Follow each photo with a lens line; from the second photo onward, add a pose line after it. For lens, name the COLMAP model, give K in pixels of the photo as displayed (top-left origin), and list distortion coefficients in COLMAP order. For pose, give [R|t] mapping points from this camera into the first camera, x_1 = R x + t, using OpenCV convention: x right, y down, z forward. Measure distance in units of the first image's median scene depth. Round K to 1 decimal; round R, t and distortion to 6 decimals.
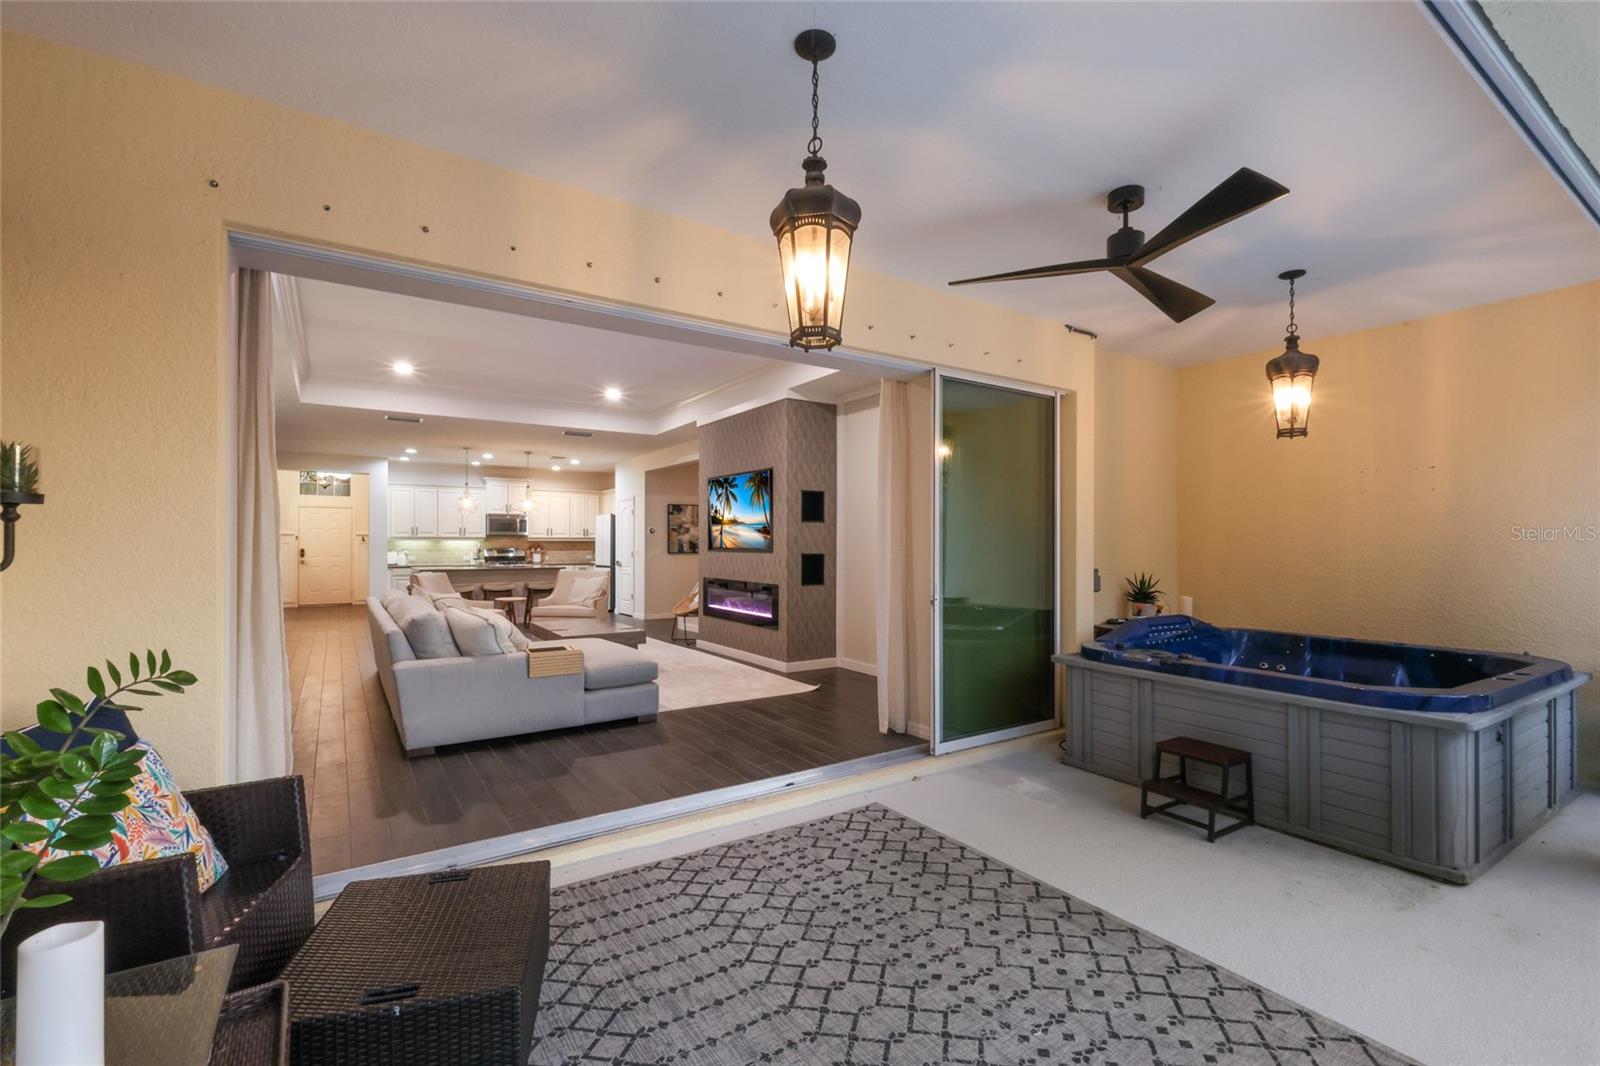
lens RADIAL K [[702.4, 0, 804.1], [0, 702.4, 544.1], [0, 0, 1]] dist [0.002587, 0.001215]
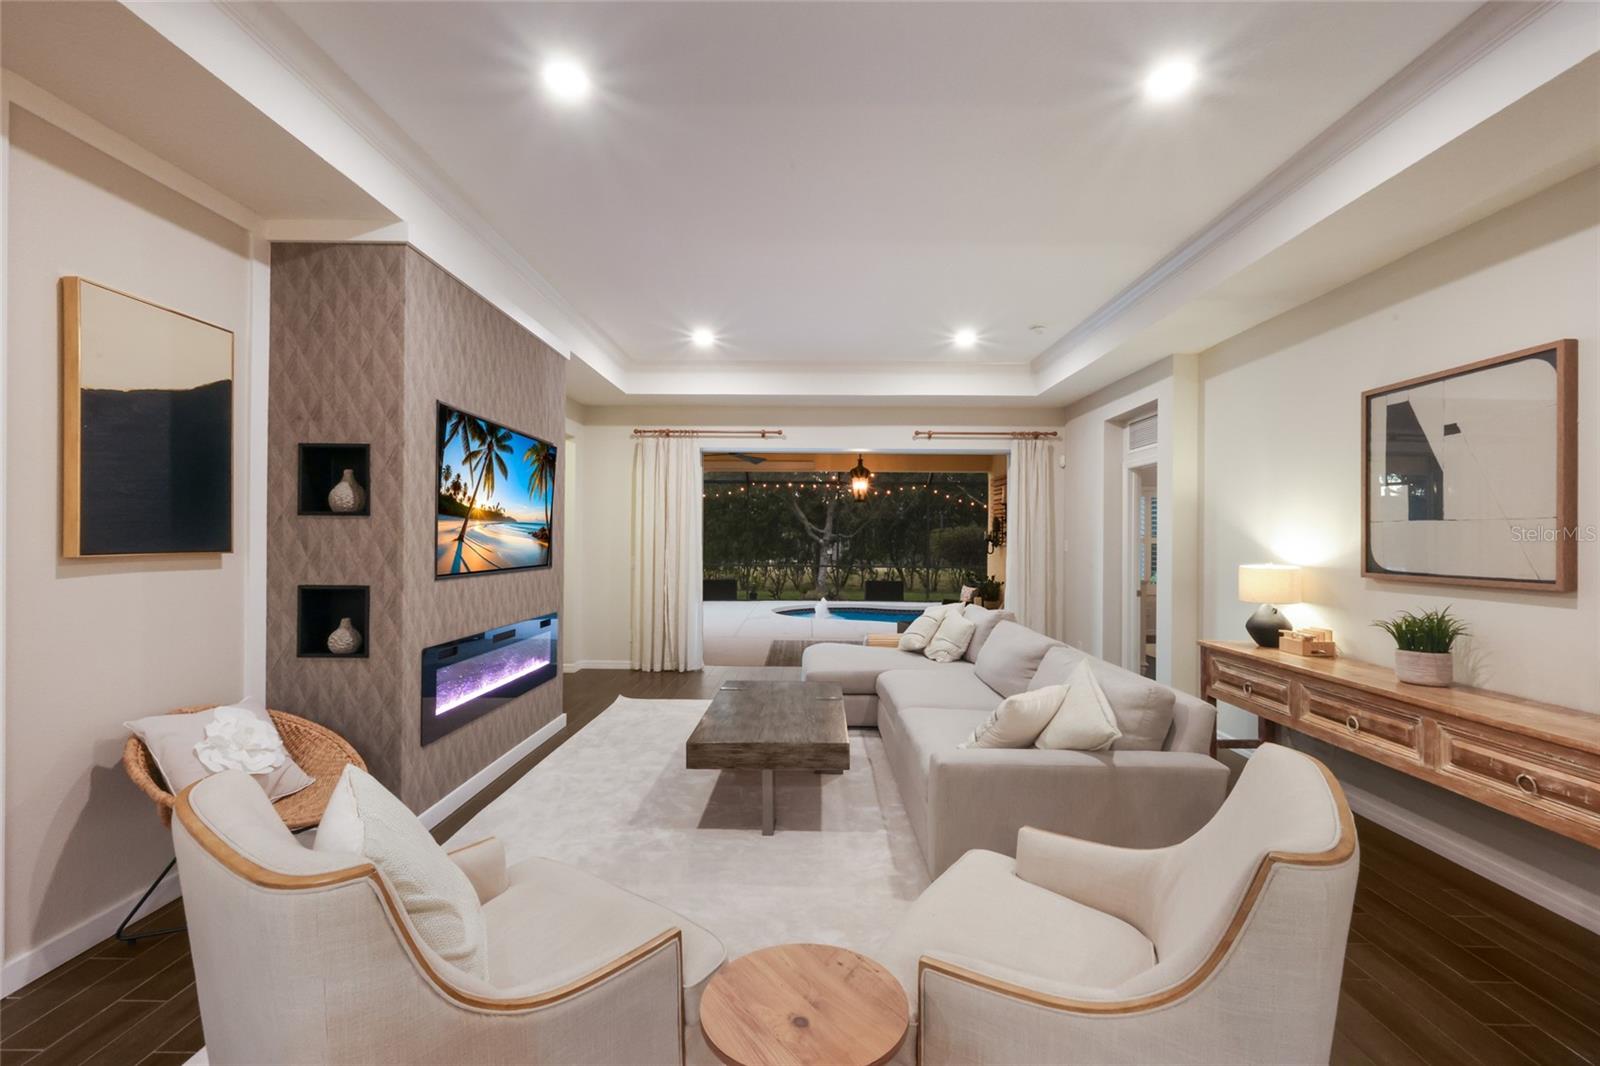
lens RADIAL K [[702.4, 0, 803.8], [0, 702.4, 532.5], [0, 0, 1]] dist [0.002587, 0.001215]
pose [[-0.824849, -0.002682, 0.565346, -0.566292], [-0.007801, 0.999948, -0.006638, -0.017706], [-0.565299, -0.009886, -0.824827, 1.280107]]
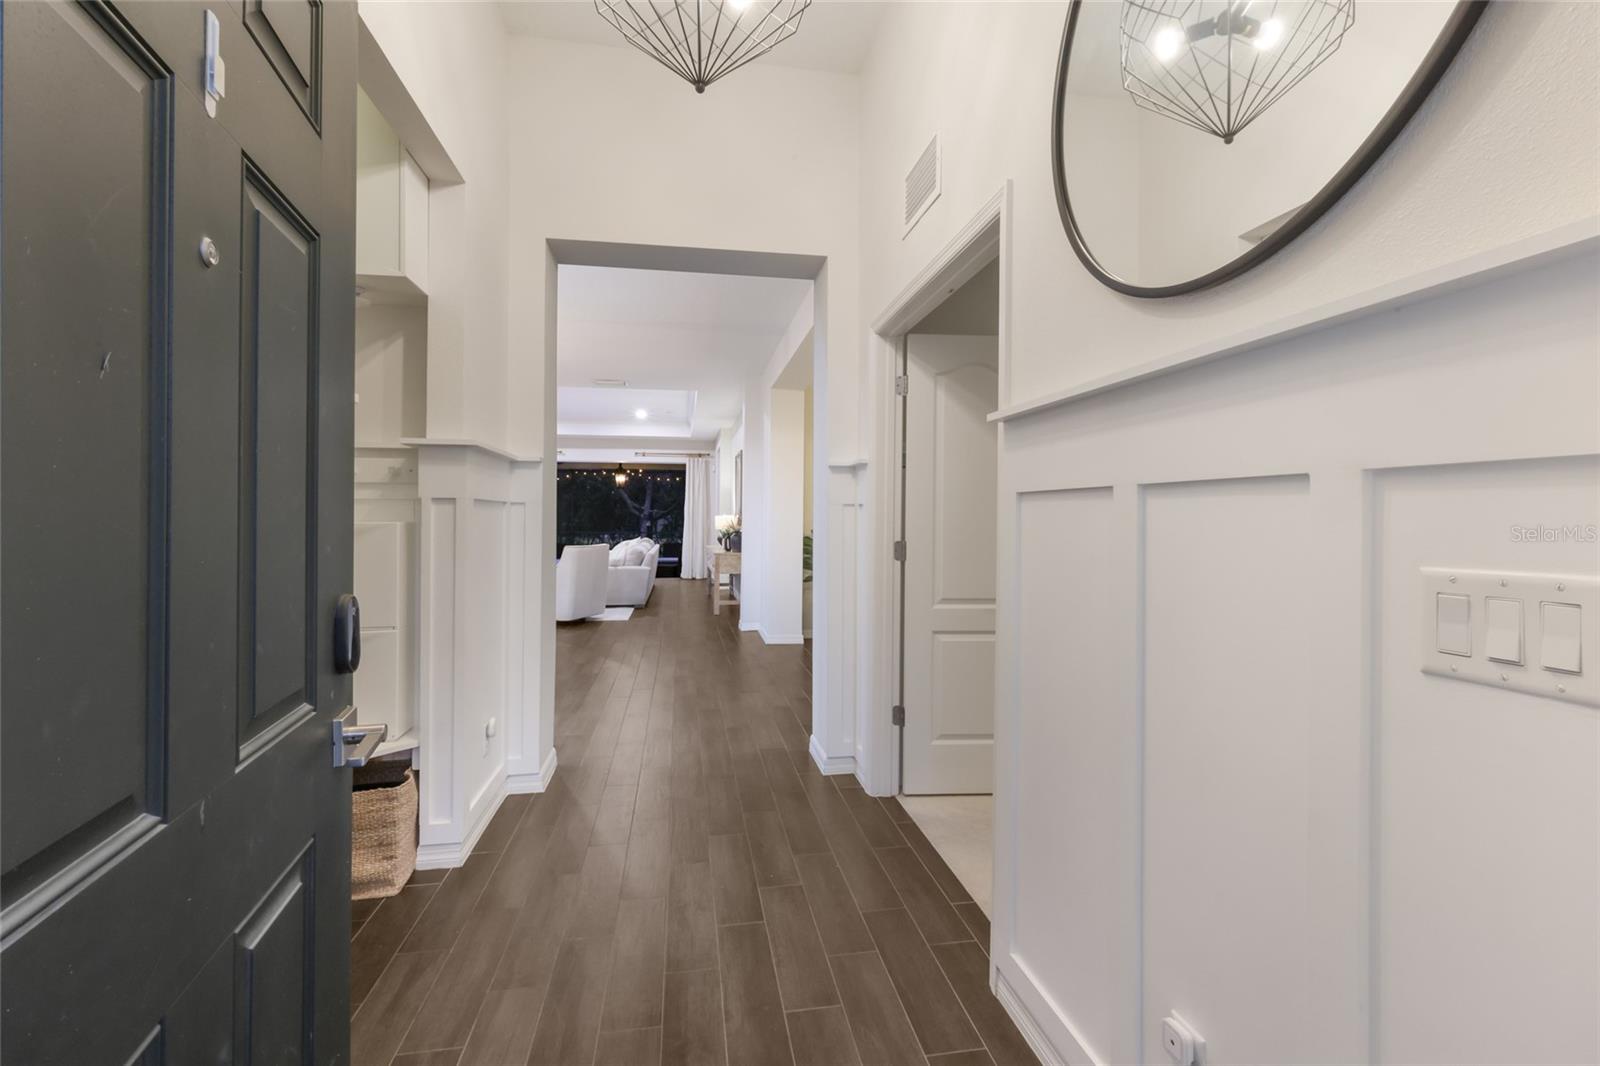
lens RADIAL K [[702.4, 0, 799.6], [0, 702.4, 516.3], [0, 0, 1]] dist [0.002587, 0.001215]
pose [[-0.911633, -0.002652, 0.410996, -1.264070], [-0.003030, 0.999995, -0.000269, 0.001307], [-0.410993, -0.001490, -0.911637, 1.869698]]
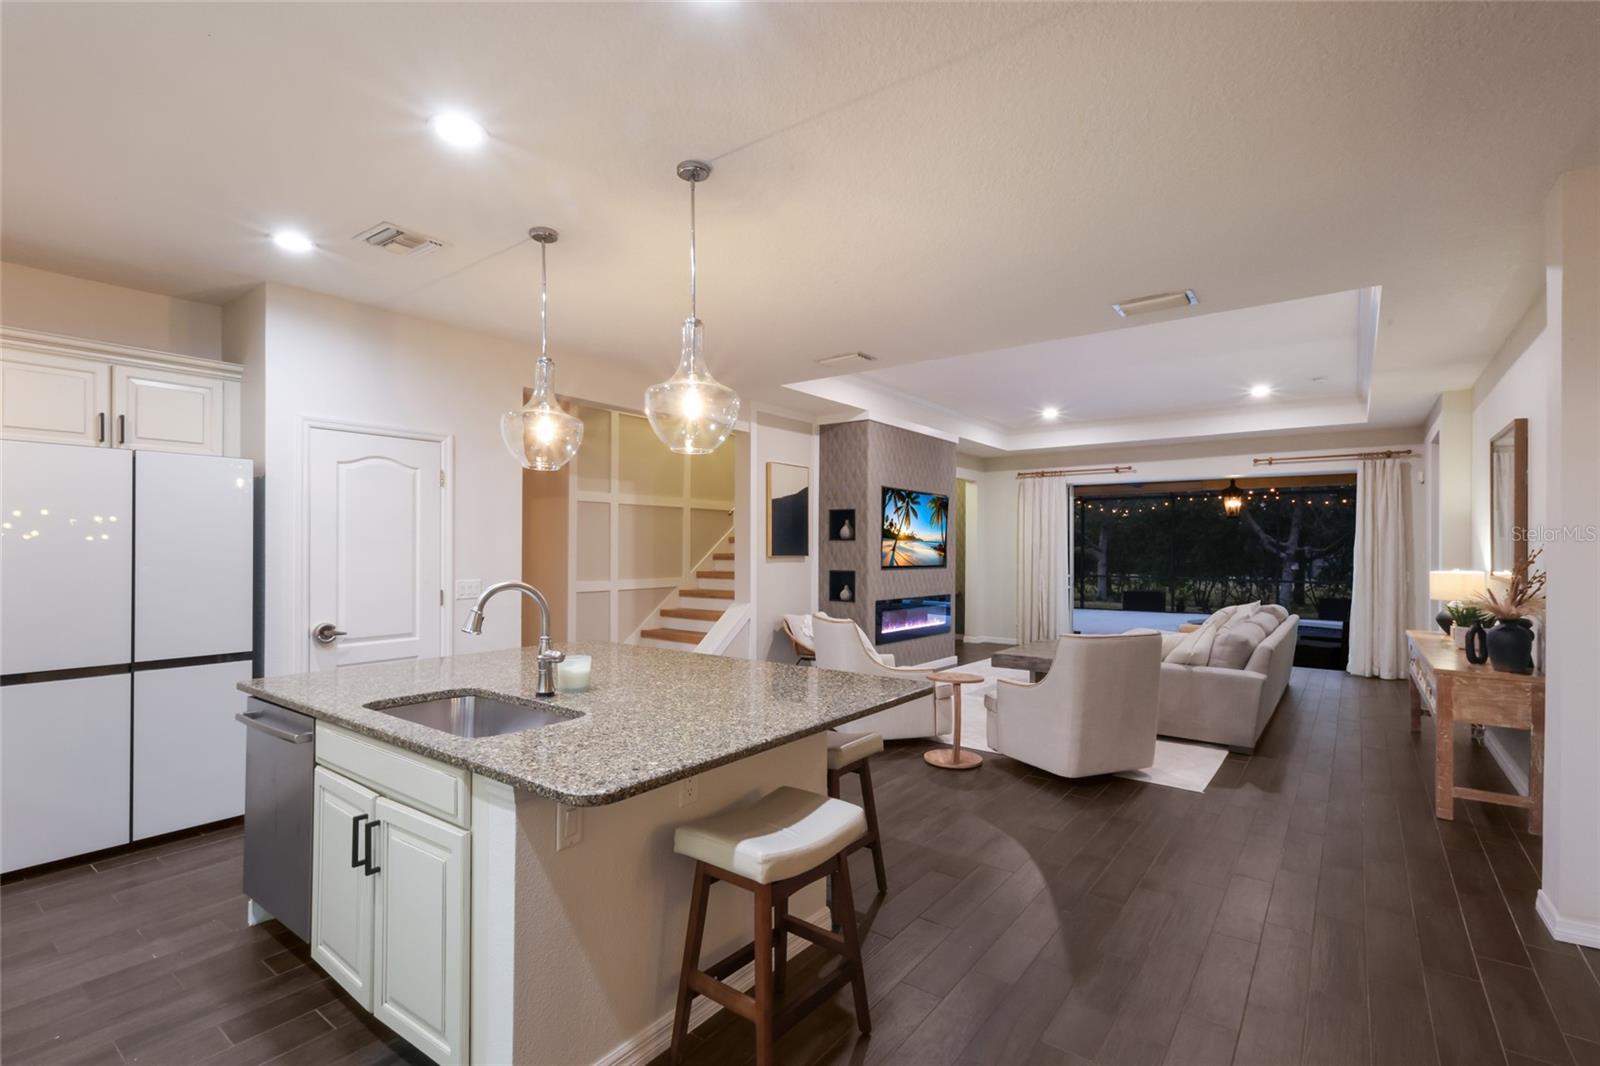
lens RADIAL K [[733.0, 0, 800.1], [0, 733.0, 538.8], [0, 0, 1]] dist [0.004221, 0.000334]
pose [[-0.327119, 0.008271, 0.944947, -1.005395], [-0.006908, 0.999914, -0.011143, -0.018242], [-0.944958, -0.010173, -0.327033, 1.465791]]
